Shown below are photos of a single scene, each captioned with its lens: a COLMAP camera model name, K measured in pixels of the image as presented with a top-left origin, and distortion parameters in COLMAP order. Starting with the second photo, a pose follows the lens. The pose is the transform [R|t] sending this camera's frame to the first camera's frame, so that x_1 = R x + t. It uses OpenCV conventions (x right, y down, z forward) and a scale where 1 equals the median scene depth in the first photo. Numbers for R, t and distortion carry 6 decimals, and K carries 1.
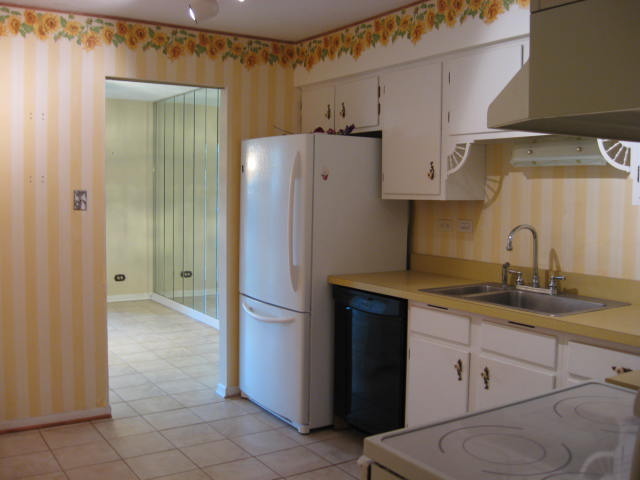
lens RADIAL K [[647.9, 0, 320.0], [0, 647.9, 240.0], [0, 0, 1]] dist [-0.091175, -0.007568]
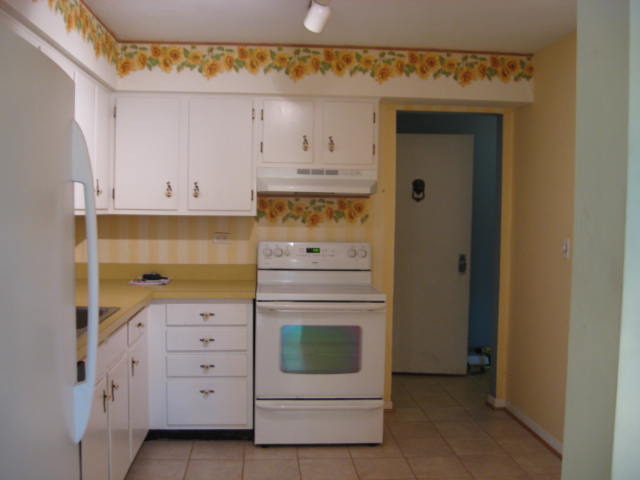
lens RADIAL K [[647.9, 0, 320.0], [0, 647.9, 240.0], [0, 0, 1]] dist [-0.091175, -0.007568]
pose [[0.880436, 0.018003, -0.473822, 0.294663], [-0.037710, 0.998772, -0.032122, -0.006073], [0.472662, 0.046150, 0.880034, 0.170891]]
